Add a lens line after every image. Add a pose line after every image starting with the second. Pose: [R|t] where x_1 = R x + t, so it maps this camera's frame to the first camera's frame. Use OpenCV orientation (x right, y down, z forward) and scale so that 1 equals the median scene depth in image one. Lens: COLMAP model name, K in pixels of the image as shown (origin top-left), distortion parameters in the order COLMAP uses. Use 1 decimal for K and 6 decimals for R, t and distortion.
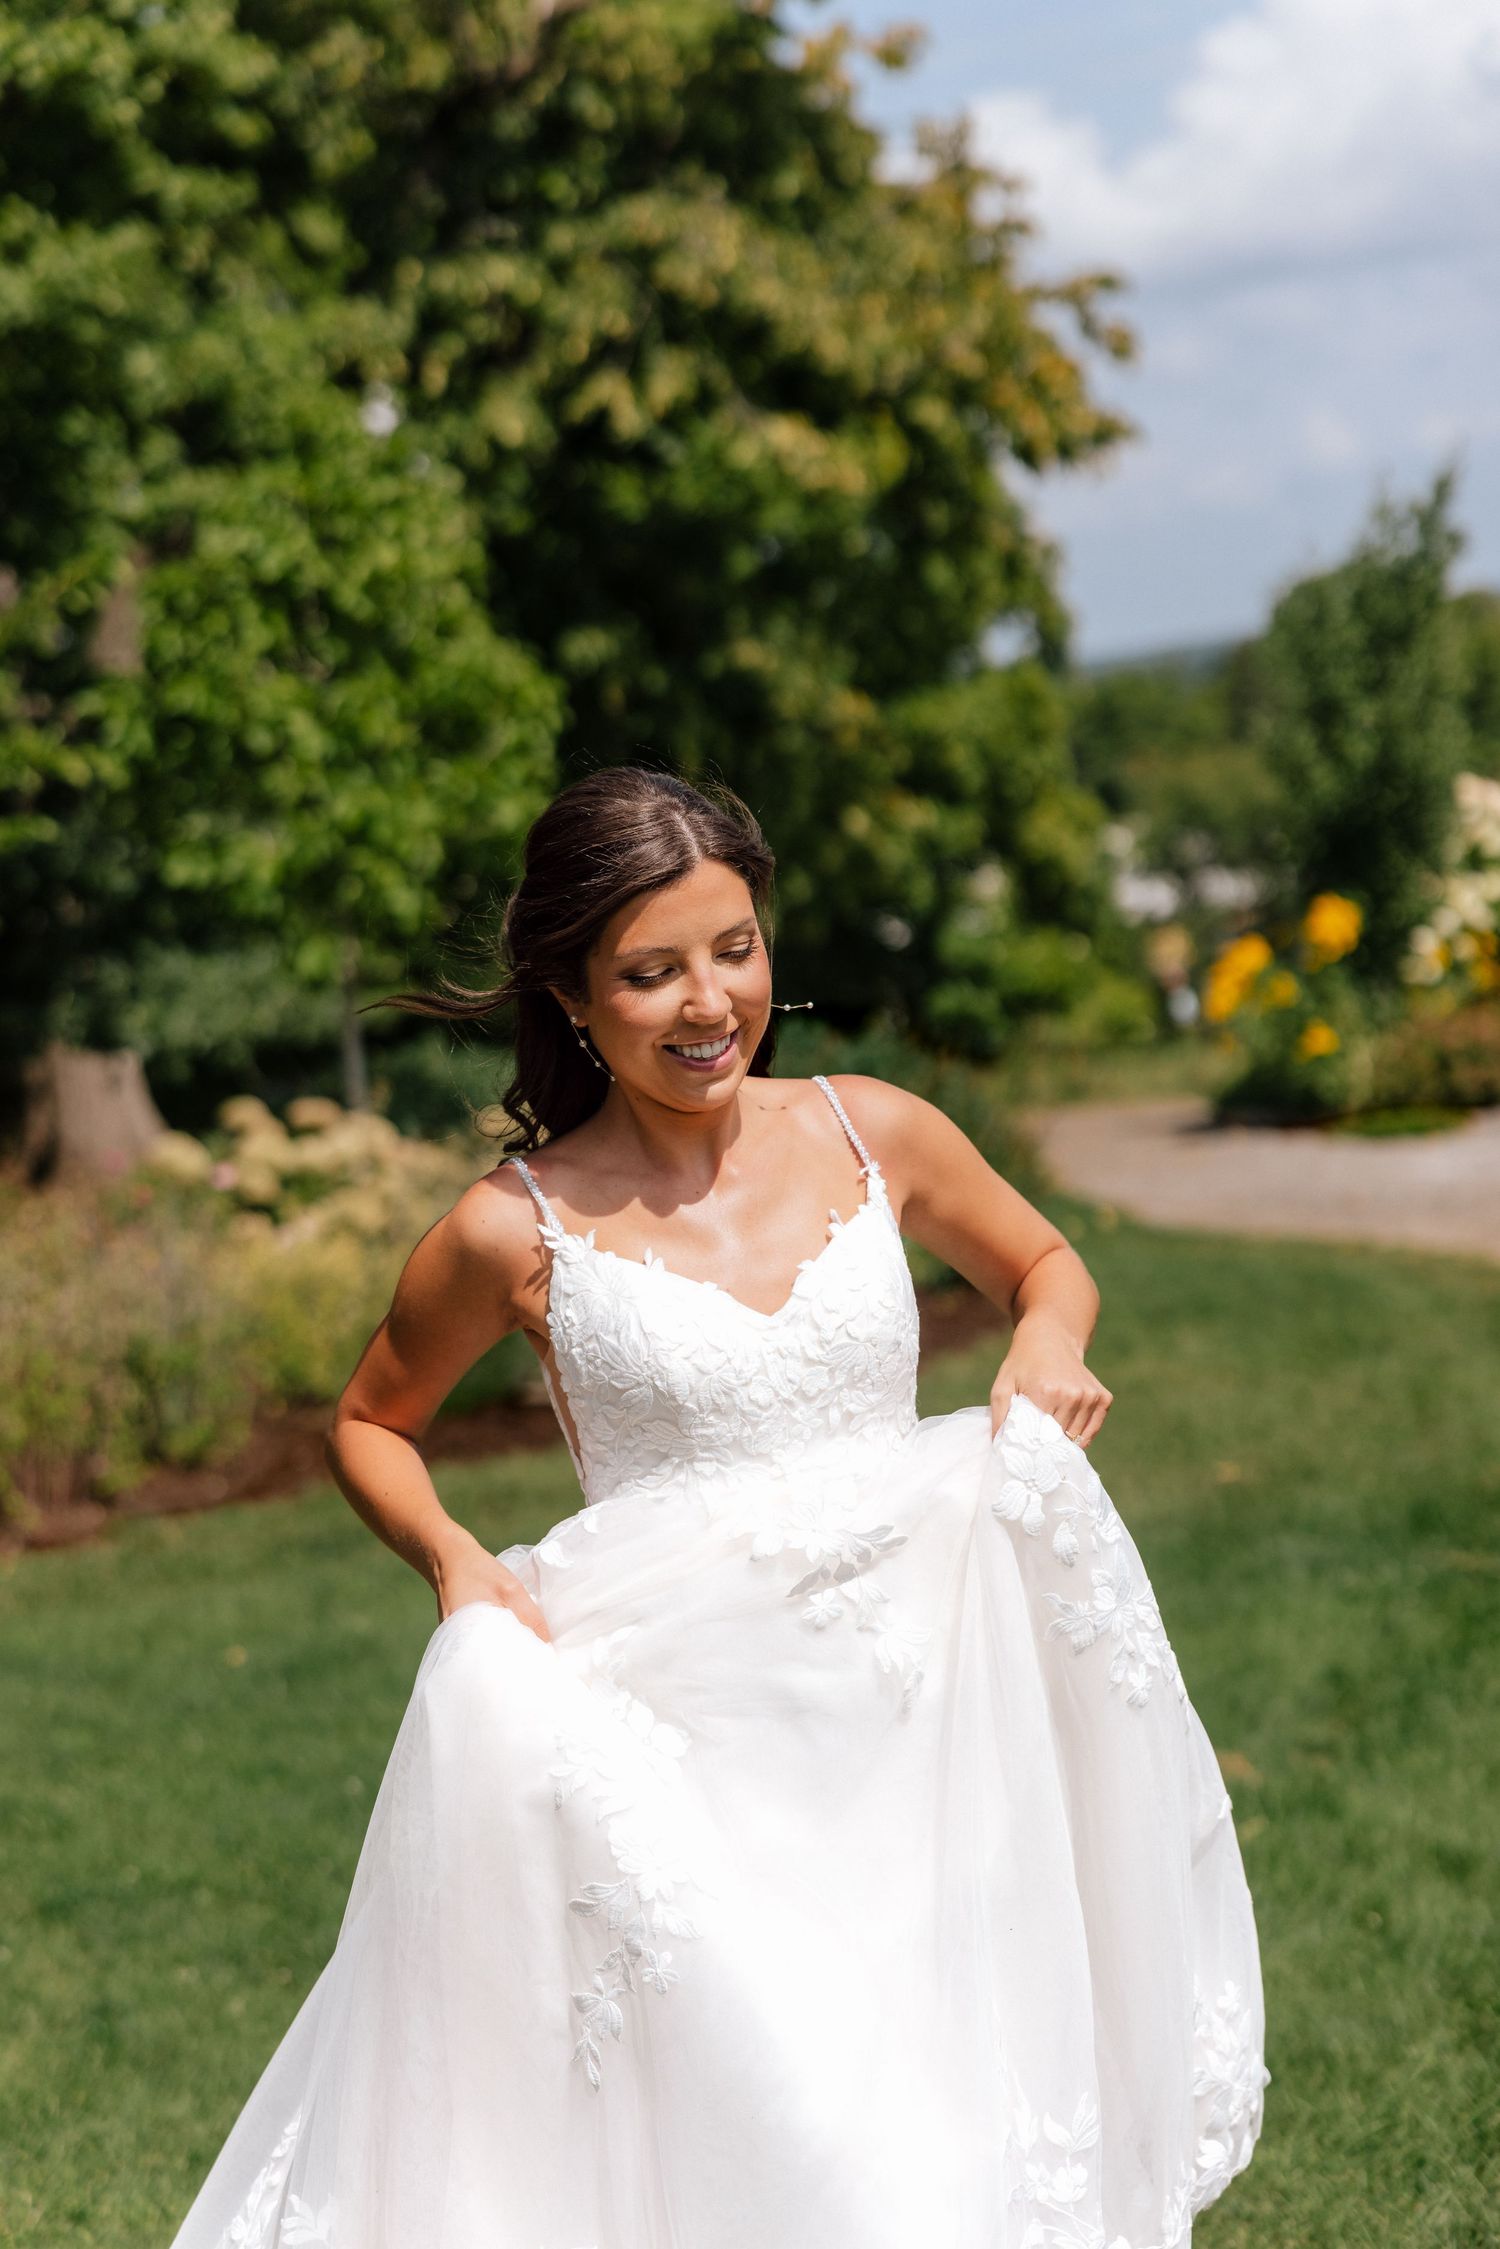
lens RADIAL K [[2461.2, 0, 750.3], [0, 2461.2, 995.2], [0, 0, 1]] dist [-0.010857, -0.013177]
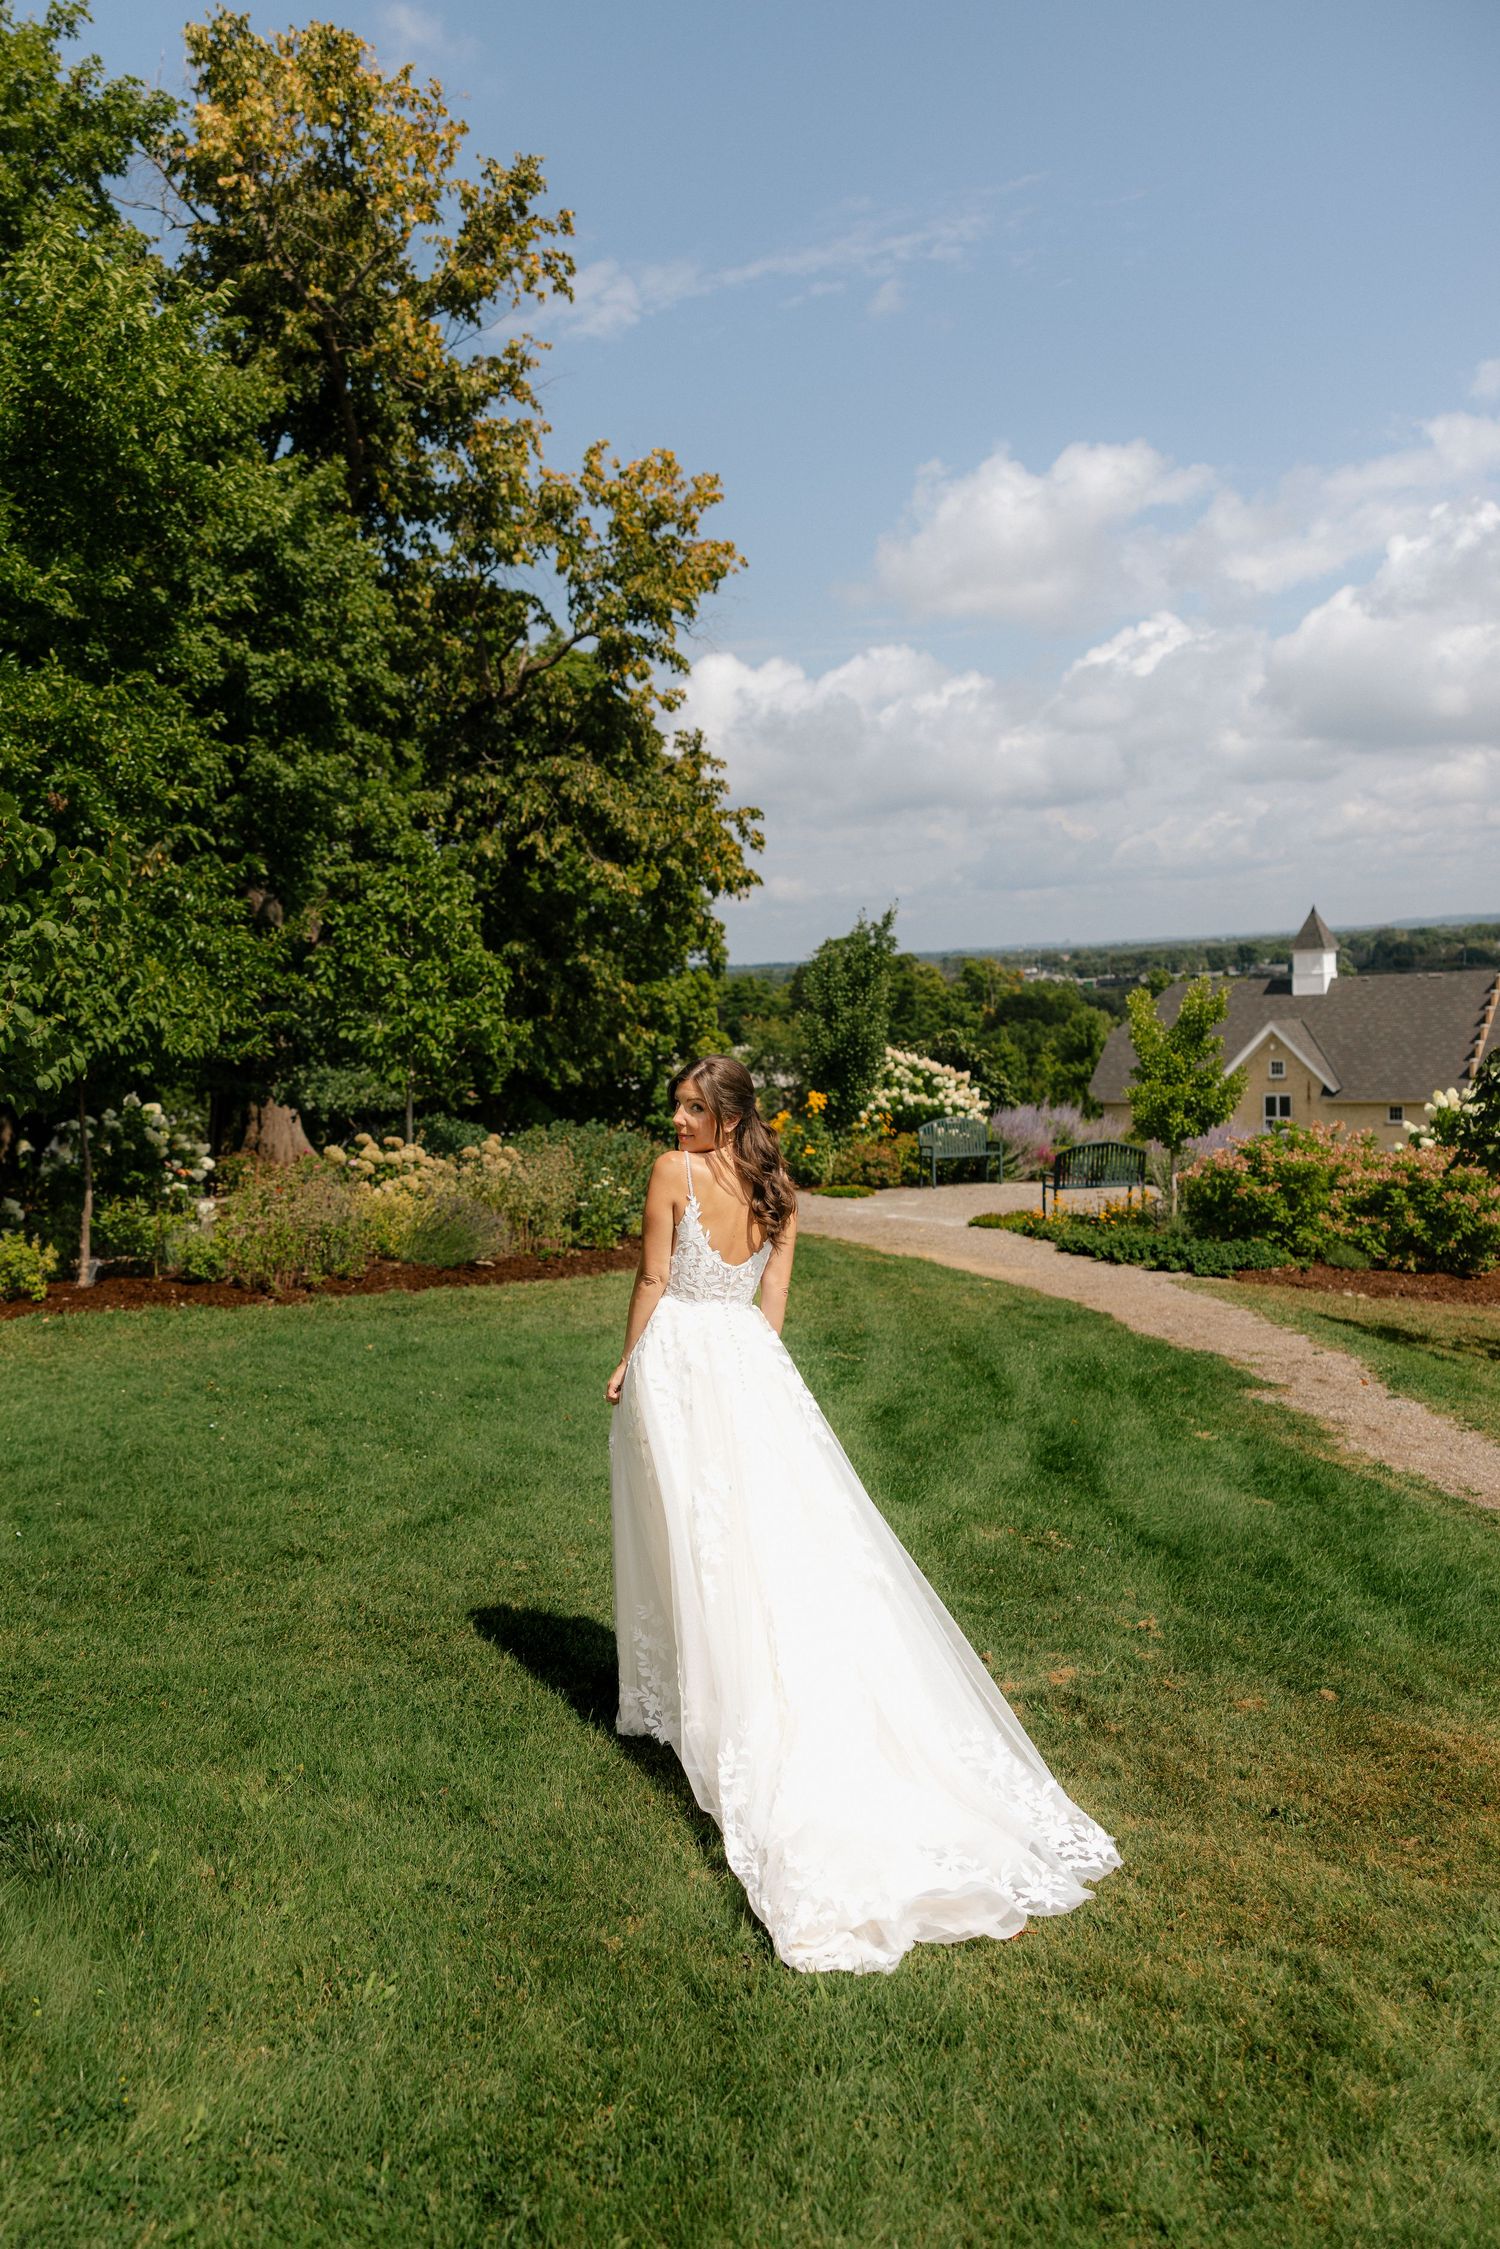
lens RADIAL K [[1804.4, 0, 750.0], [0, 1804.4, 1124.5], [0, 0, 1]] dist [-0.000123, -0.000022]
pose [[0.983188, 0.092361, 0.157518, -0.100914], [-0.091957, 0.995714, -0.009866, 0.016023], [-0.157754, -0.004785, 0.987467, -0.685786]]
